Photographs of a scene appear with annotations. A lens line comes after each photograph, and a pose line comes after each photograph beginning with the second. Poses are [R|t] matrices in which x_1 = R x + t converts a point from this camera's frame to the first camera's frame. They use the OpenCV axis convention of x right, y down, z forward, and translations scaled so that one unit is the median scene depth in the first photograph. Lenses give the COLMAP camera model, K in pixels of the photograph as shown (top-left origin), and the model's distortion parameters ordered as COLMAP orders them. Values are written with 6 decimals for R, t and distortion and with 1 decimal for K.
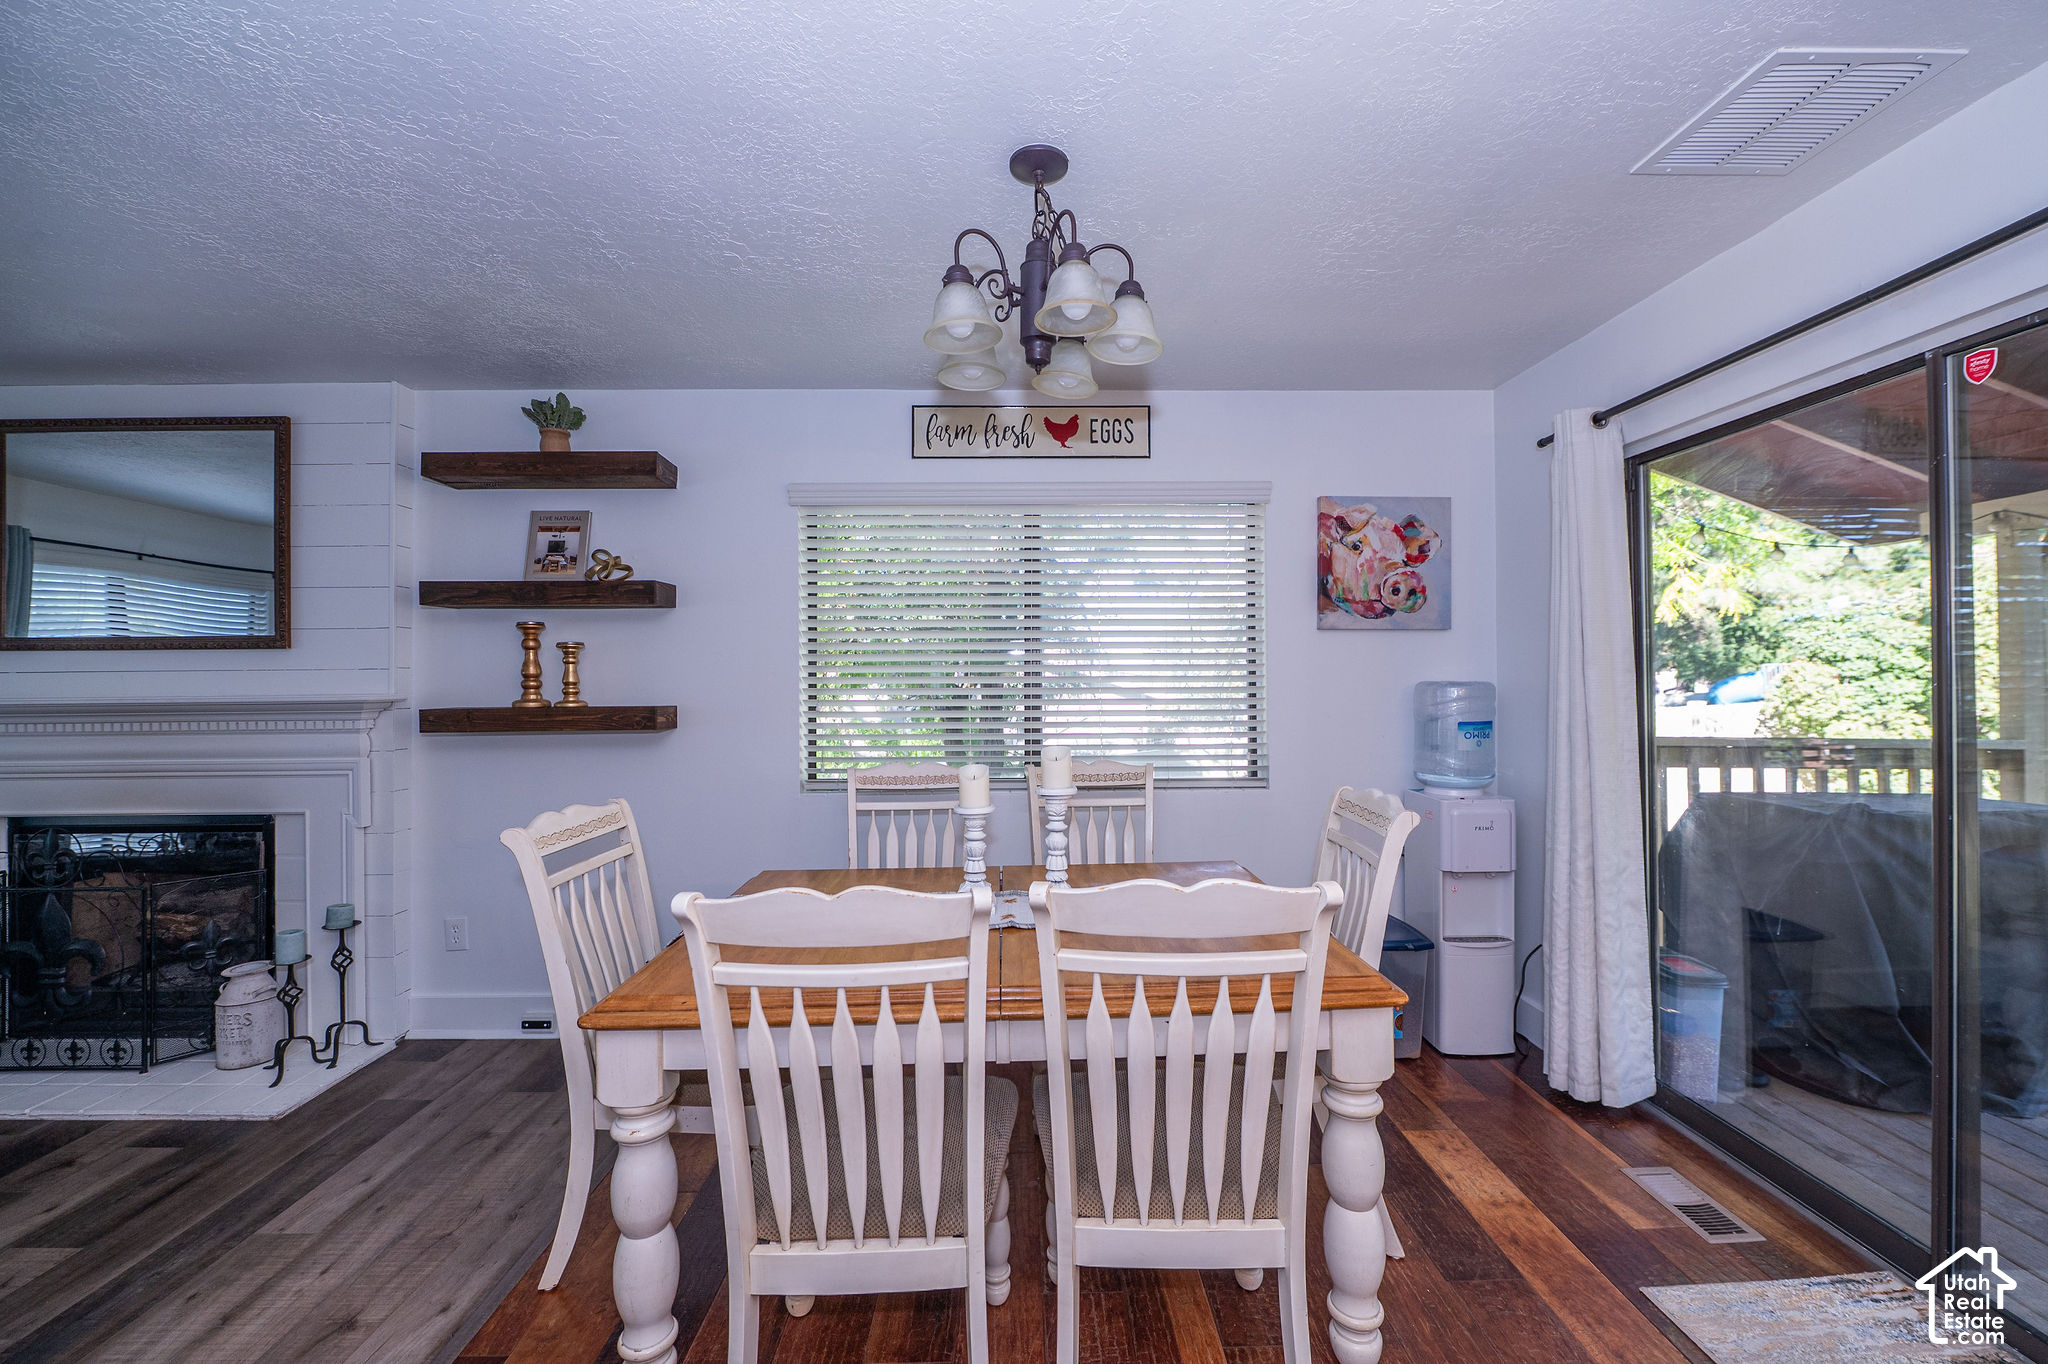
lens RADIAL K [[814.7, 0, 1031.5], [0, 814.7, 674.1], [0, 0, 1]] dist [-0.009732, -0.000158]
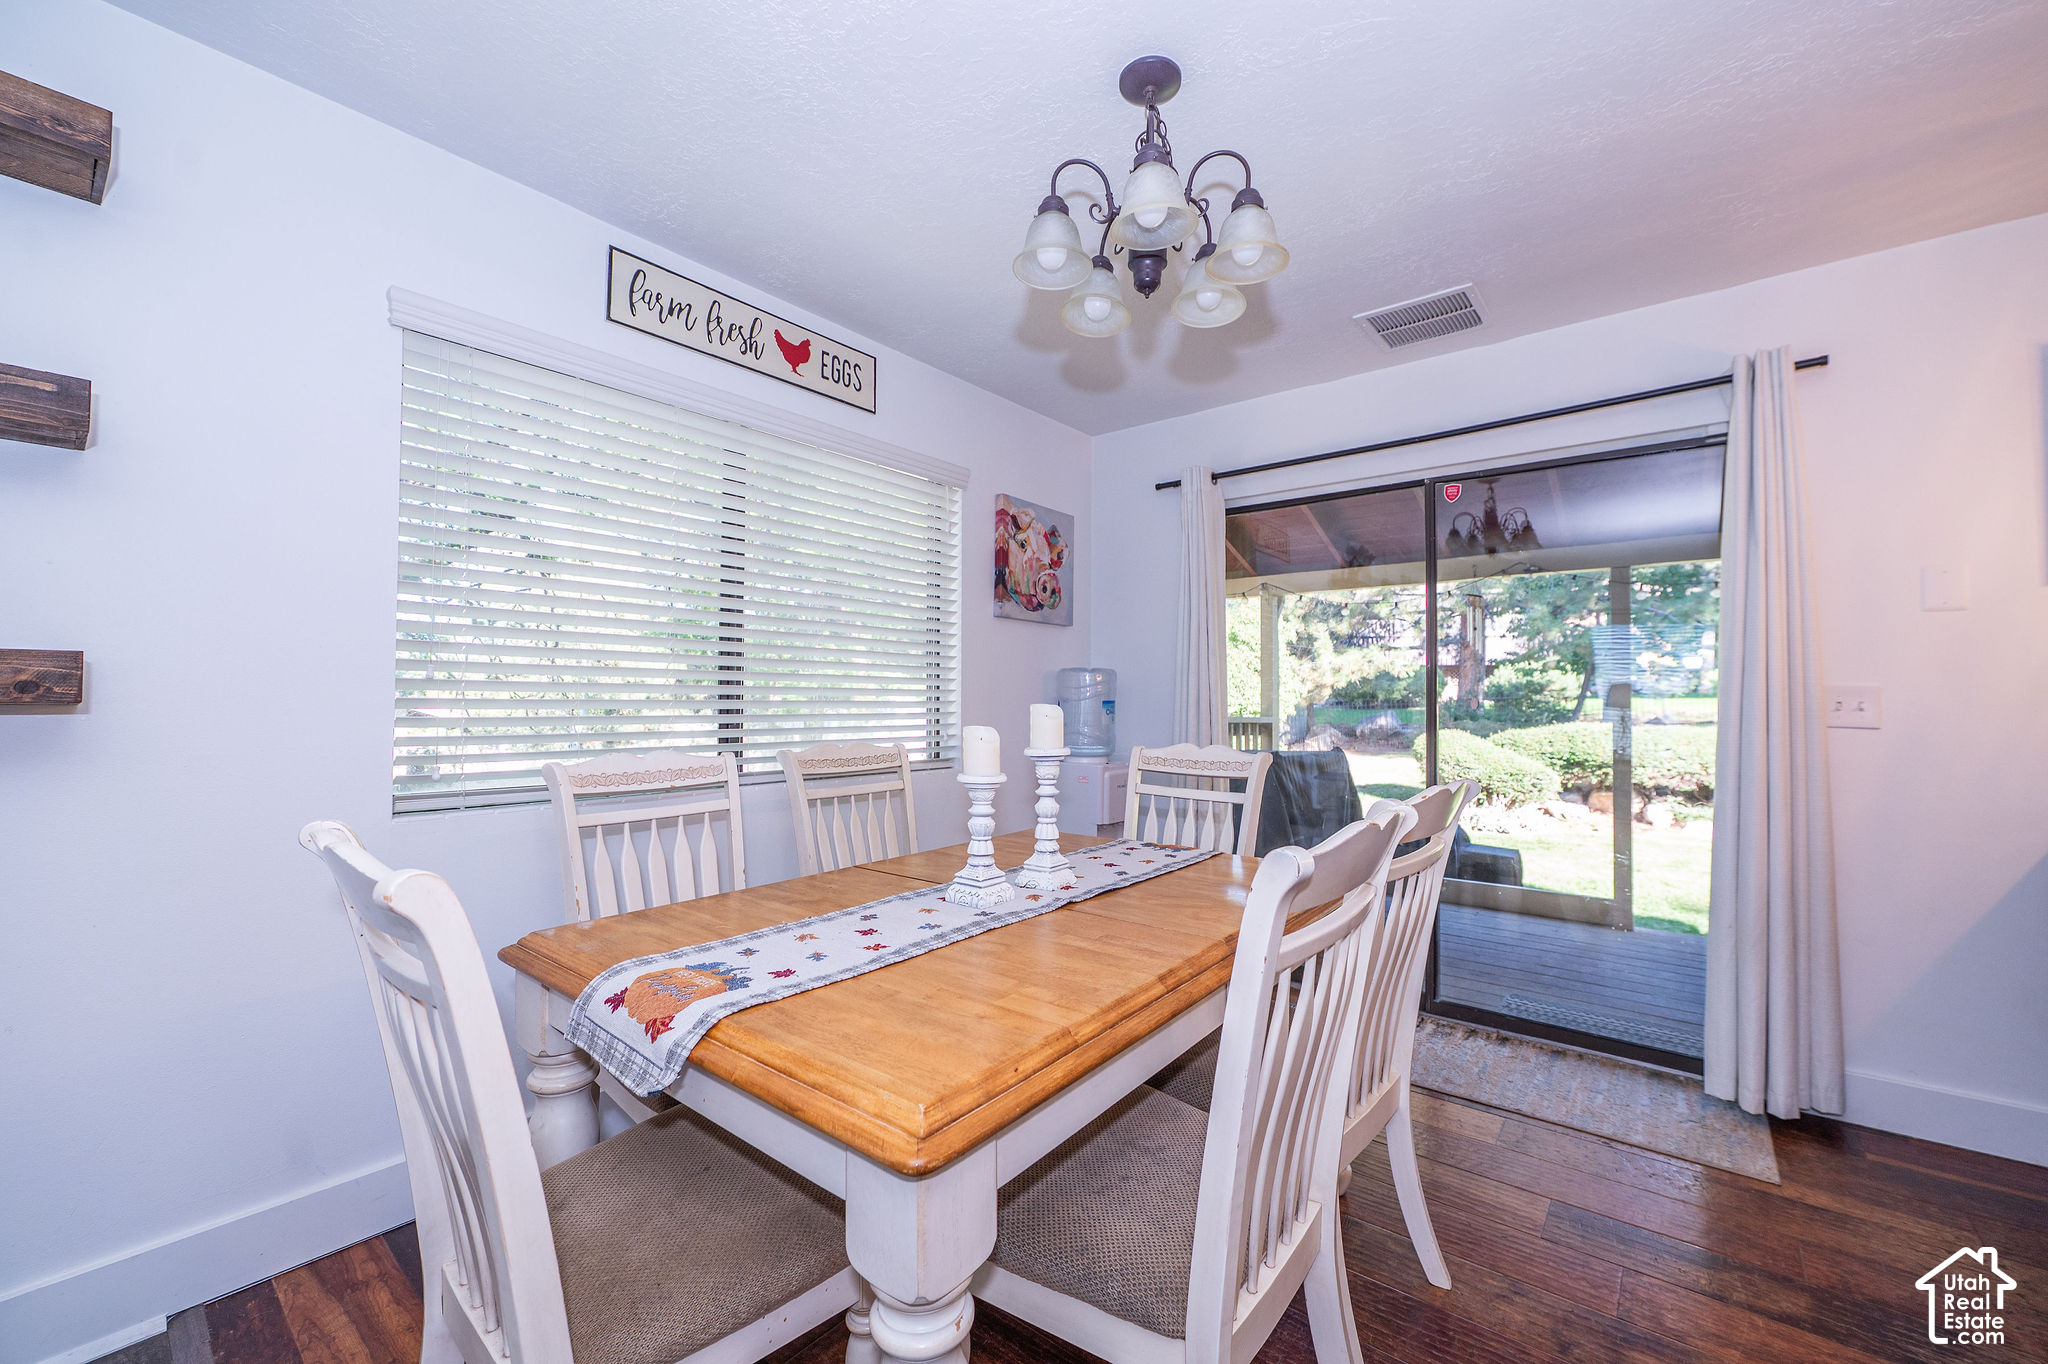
lens RADIAL K [[809.4, 0, 1030.7], [0, 809.4, 686.4], [0, 0, 1]] dist [-0.010494, -0.000046]
pose [[0.643329, 0.022694, 0.765253, -0.434941], [-0.015225, 0.999742, -0.016849, 0.054703], [-0.765438, -0.000811, 0.643509, 0.280641]]
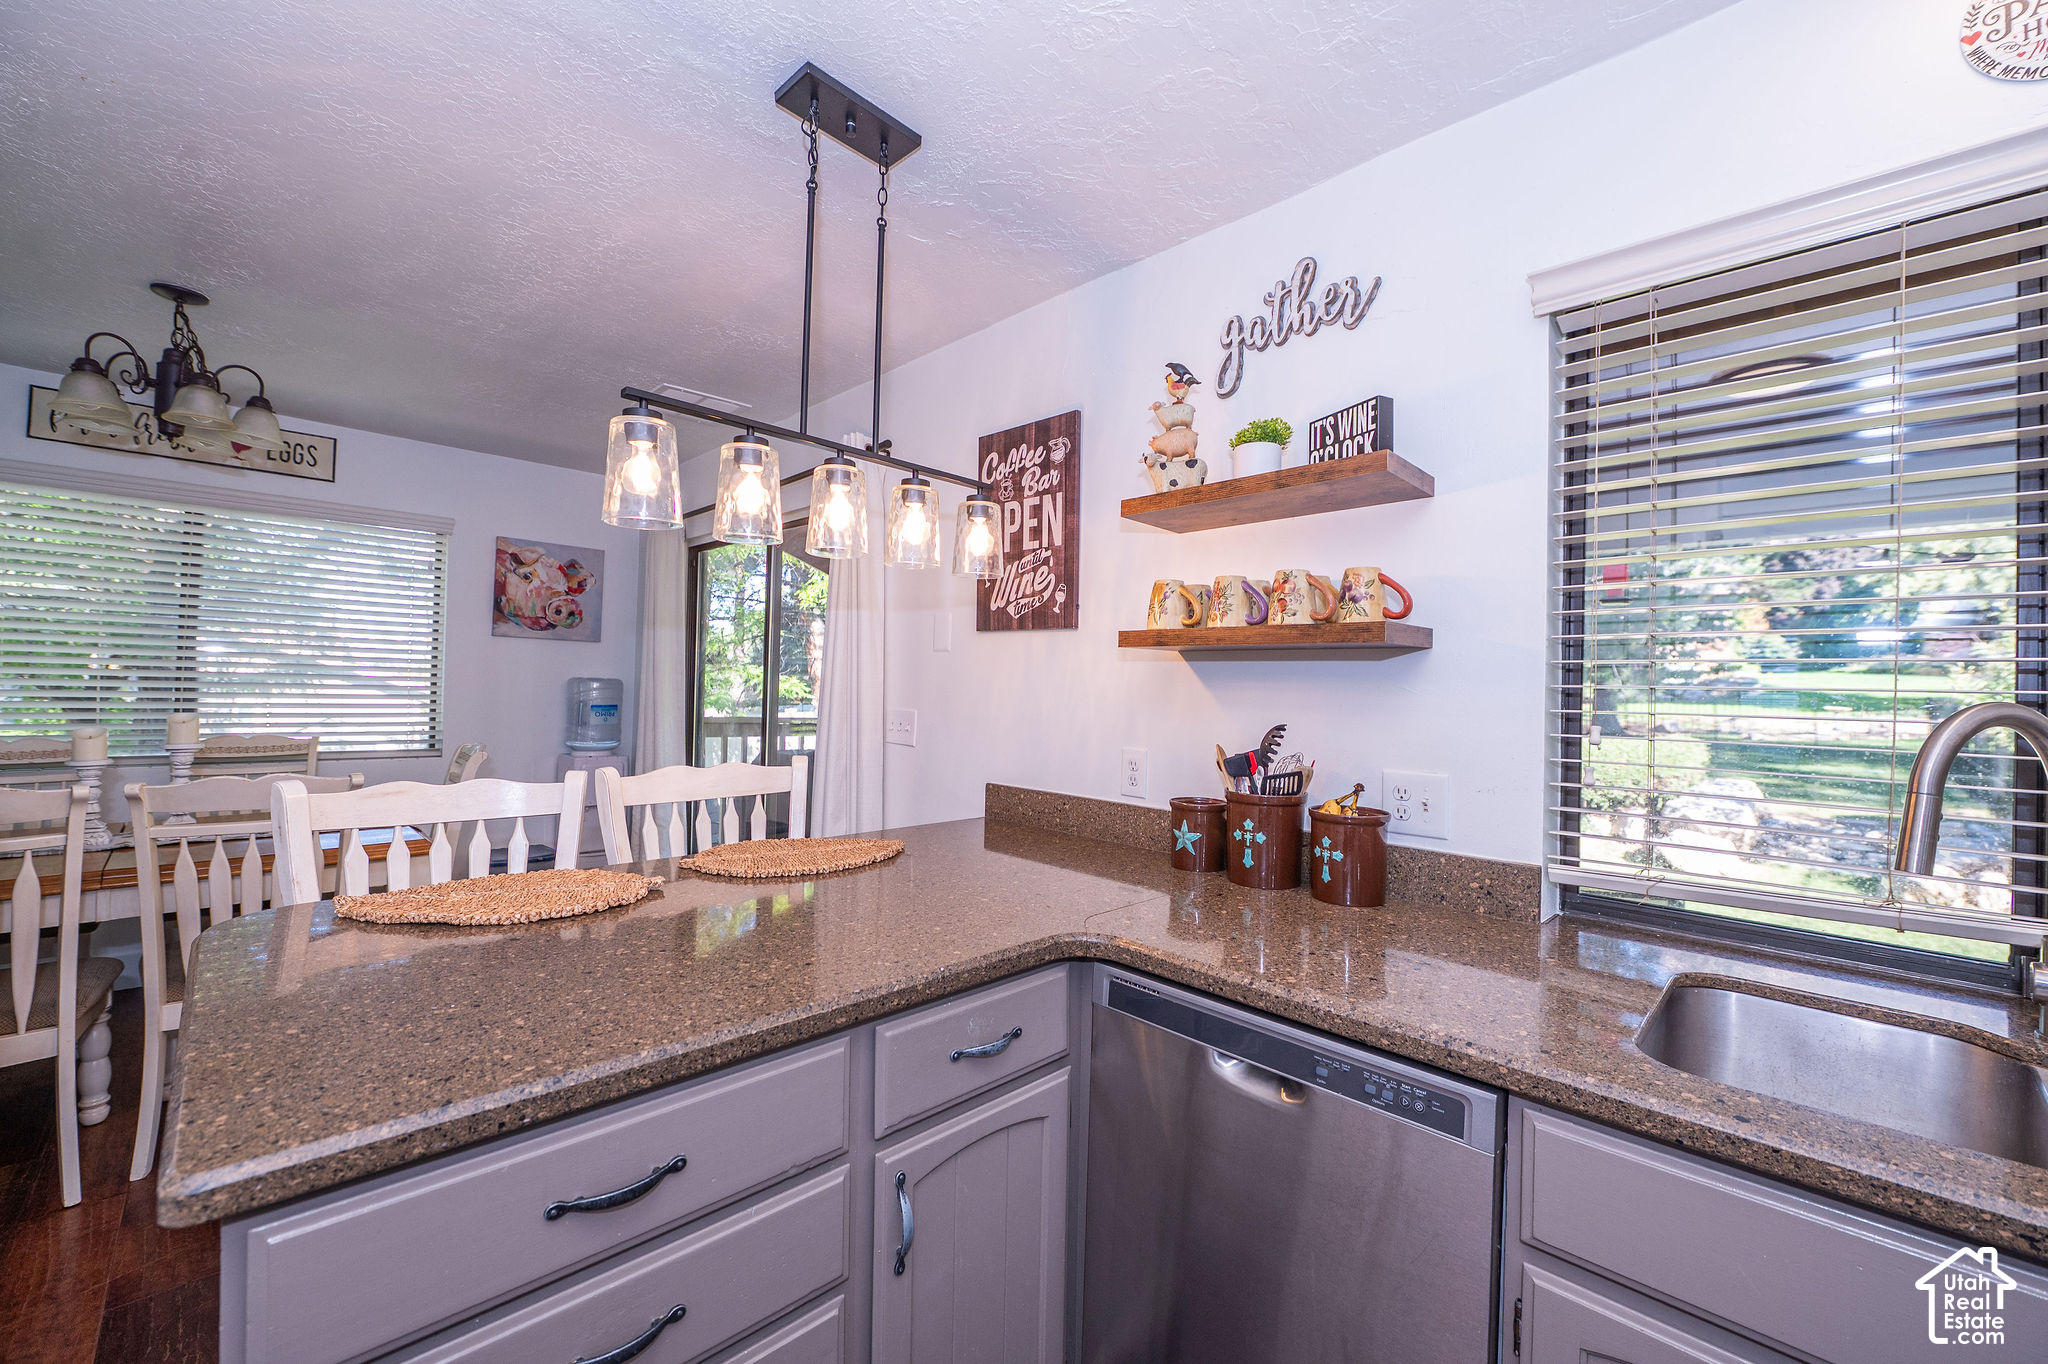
lens RADIAL K [[814.7, 0, 1031.5], [0, 814.7, 674.1], [0, 0, 1]] dist [-0.009732, -0.000158]
pose [[0.723371, 0.036776, 0.689479, 0.078570], [-0.034422, 0.999260, -0.017185, 0.000532], [-0.689601, -0.011302, 0.724102, -0.571894]]
